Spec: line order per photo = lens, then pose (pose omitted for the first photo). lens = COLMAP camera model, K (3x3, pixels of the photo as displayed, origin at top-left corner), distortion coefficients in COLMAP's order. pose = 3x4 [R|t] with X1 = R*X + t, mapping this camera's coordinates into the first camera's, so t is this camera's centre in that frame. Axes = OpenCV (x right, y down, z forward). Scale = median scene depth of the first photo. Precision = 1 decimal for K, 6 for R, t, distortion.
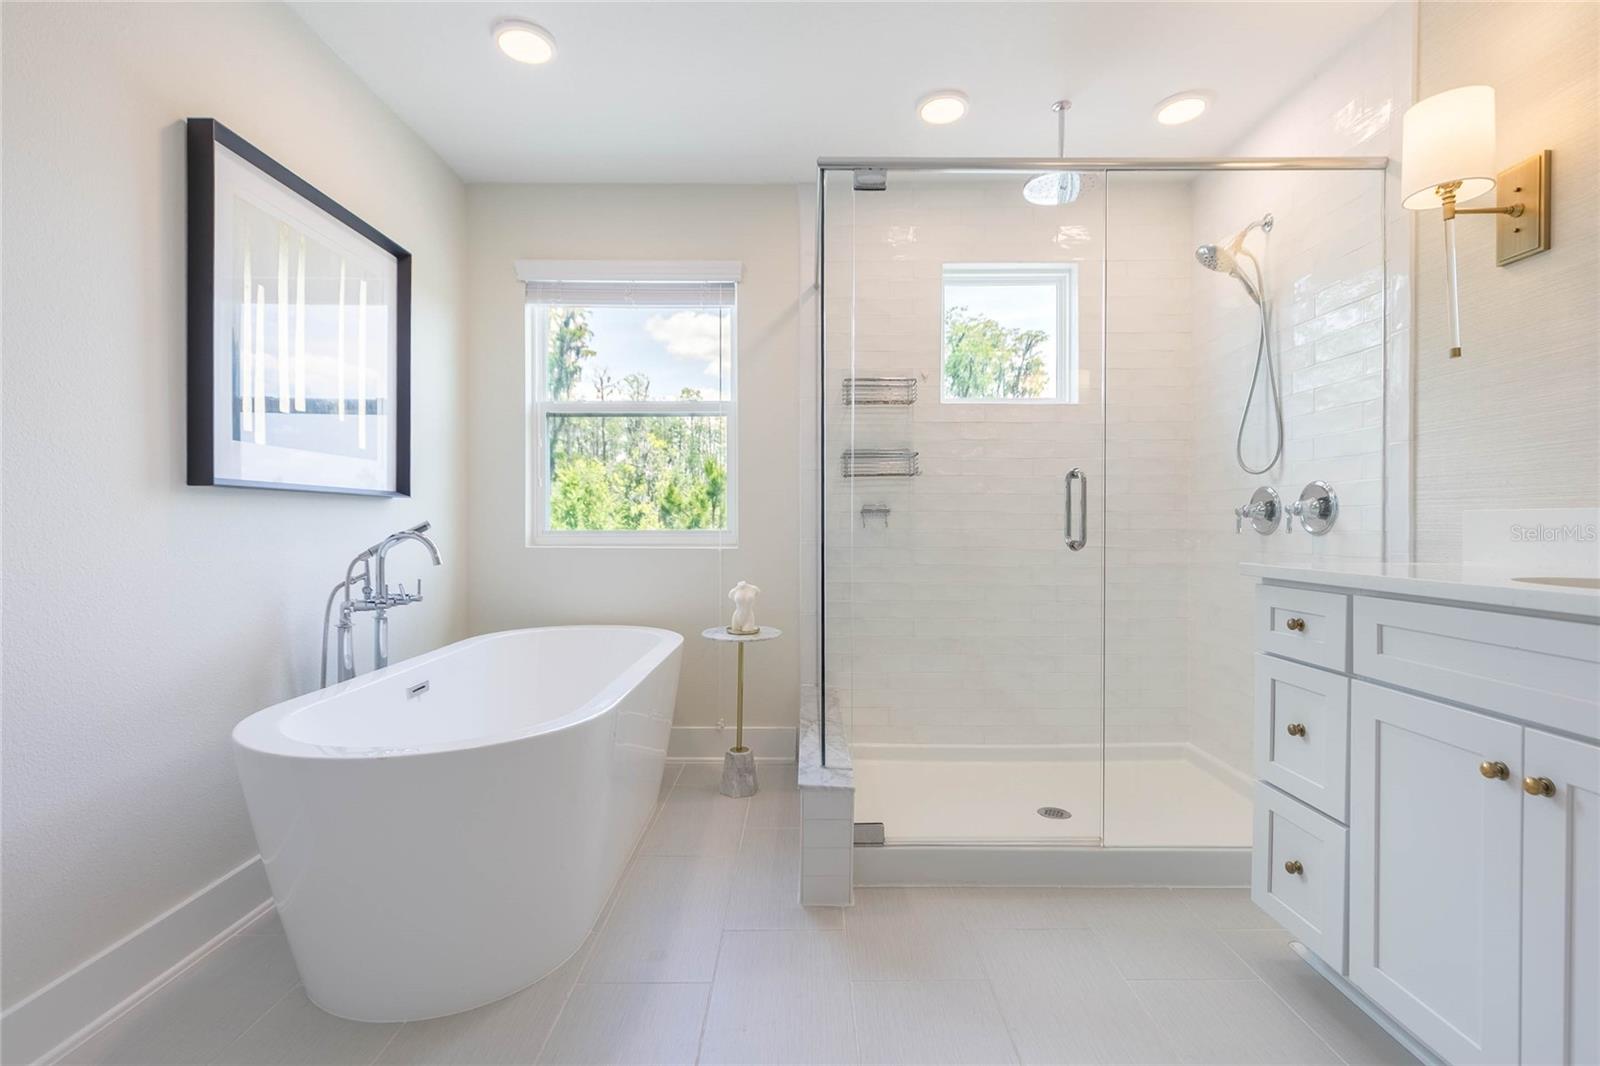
lens RADIAL K [[729.7, 0, 806.2], [0, 729.7, 532.1], [0, 0, 1]] dist [0.010294, -0.000405]
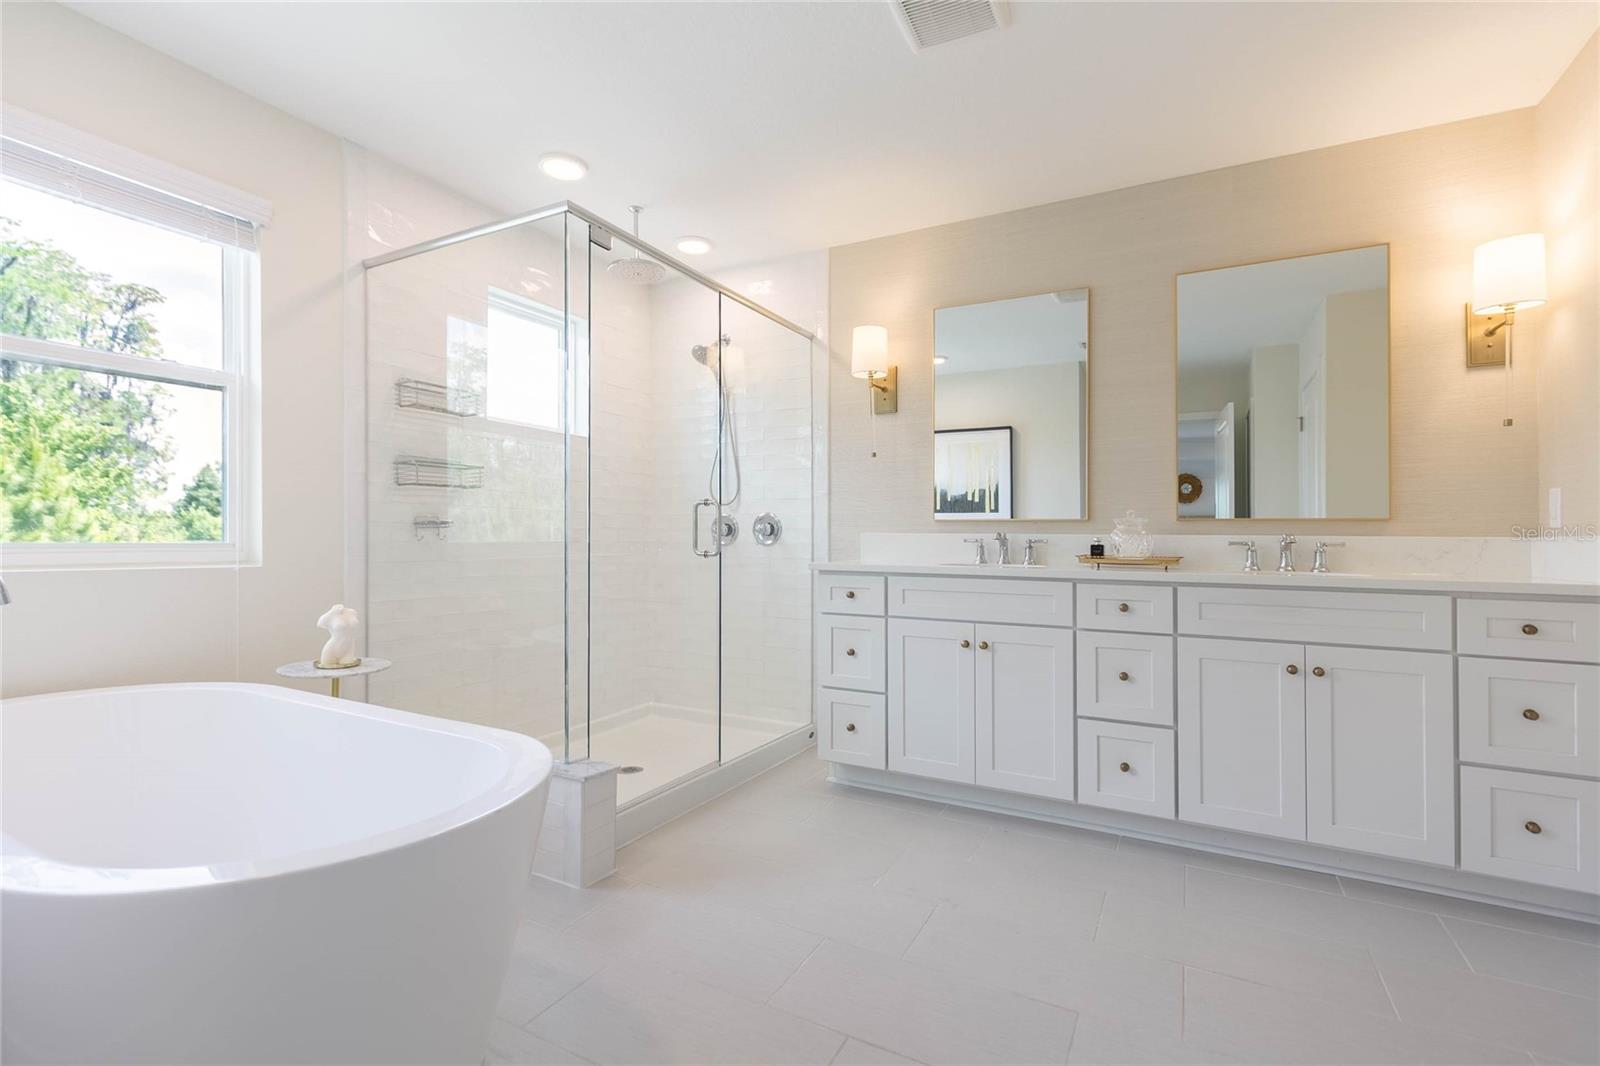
lens RADIAL K [[729.7, 0, 805.0], [0, 729.7, 536.2], [0, 0, 1]] dist [0.010294, -0.000405]
pose [[0.475824, 0.007639, 0.879507, -0.571161], [0.001806, 0.999952, -0.009662, -0.001810], [-0.879539, 0.006186, 0.475787, 0.133555]]
